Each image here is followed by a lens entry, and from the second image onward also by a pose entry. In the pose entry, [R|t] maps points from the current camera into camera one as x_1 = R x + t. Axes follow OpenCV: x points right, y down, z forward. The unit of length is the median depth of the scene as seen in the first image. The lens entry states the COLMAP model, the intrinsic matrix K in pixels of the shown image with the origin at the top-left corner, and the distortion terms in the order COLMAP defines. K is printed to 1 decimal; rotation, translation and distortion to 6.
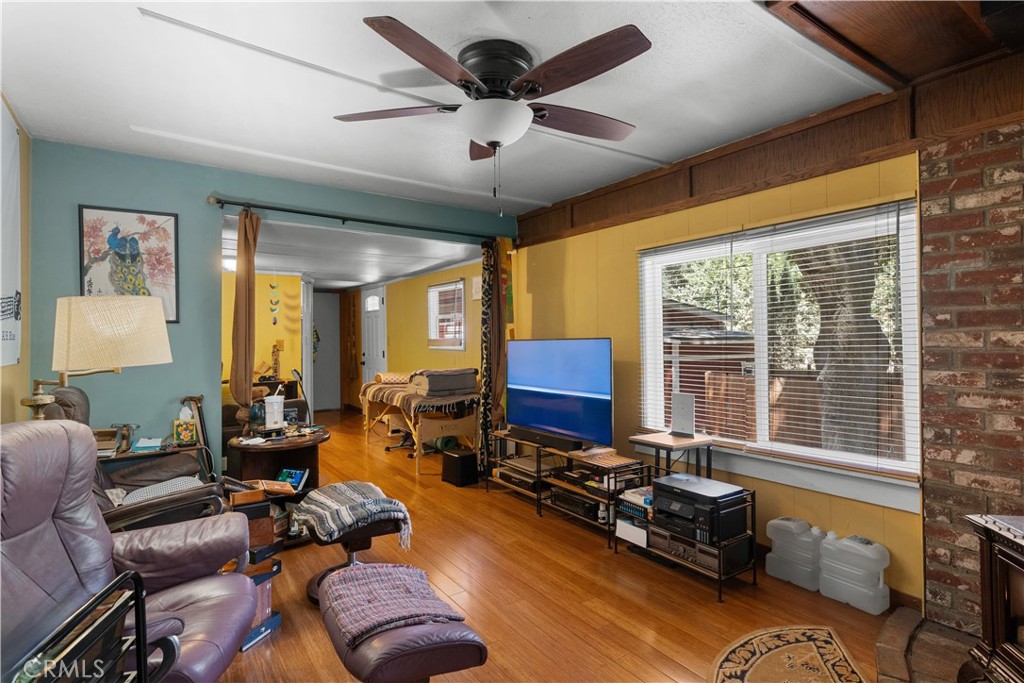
lens RADIAL K [[496.2, 0, 510.8], [0, 496.2, 338.3], [0, 0, 1]] dist [-0.004079, -0.000315]
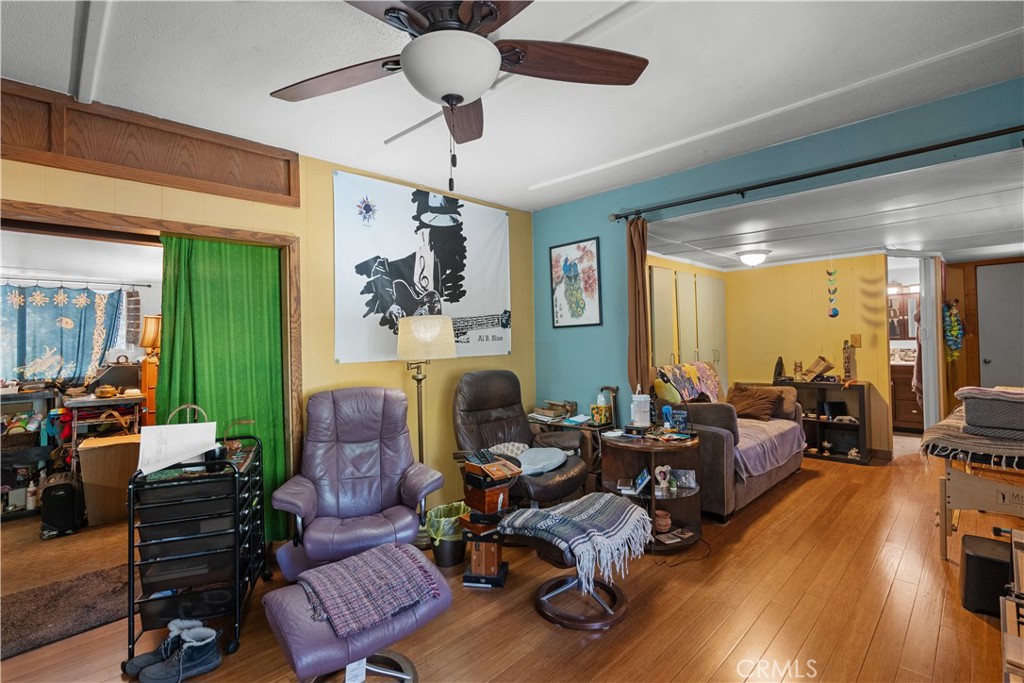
lens RADIAL K [[469.6, 0, 512.6], [0, 469.6, 334.8], [0, 0, 1]] dist [-0.013530, -0.000065]
pose [[0.166014, -0.002225, -0.986121, 0.449302], [0.016254, 0.999868, 0.000480, -0.012152], [0.985989, -0.016108, 0.166028, 0.611957]]
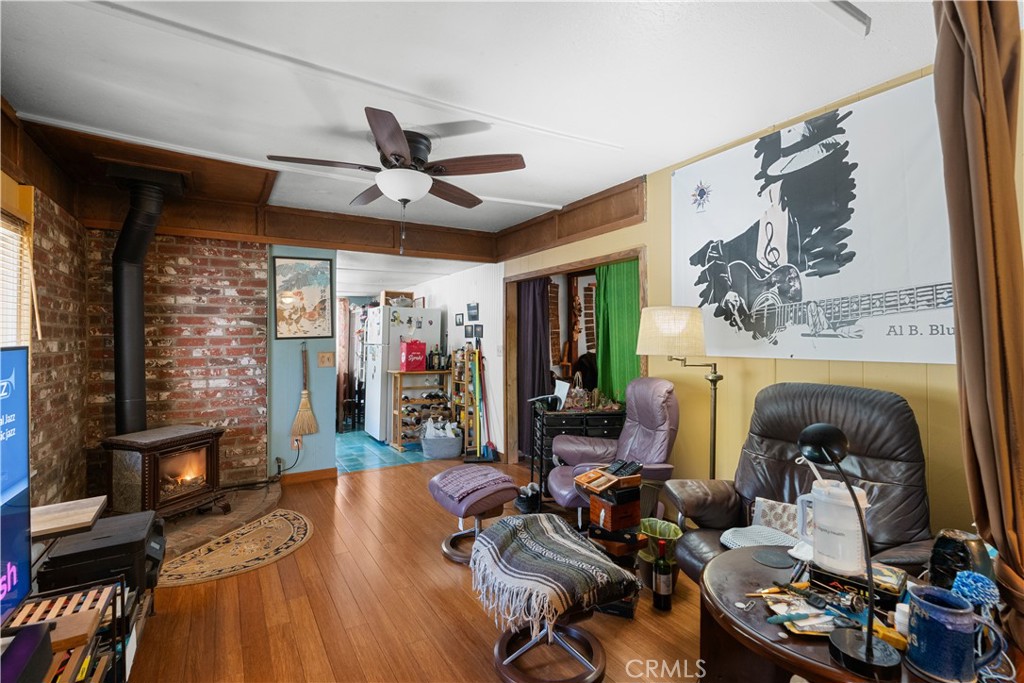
lens RADIAL K [[469.6, 0, 511.9], [0, 469.6, 338.3], [0, 0, 1]] dist [-0.013530, -0.000065]
pose [[-0.998056, 0.011696, 0.061210, -0.249375], [0.011717, 0.999931, -0.000019, 0.001041], [-0.061206, 0.000698, -0.998125, 1.428064]]
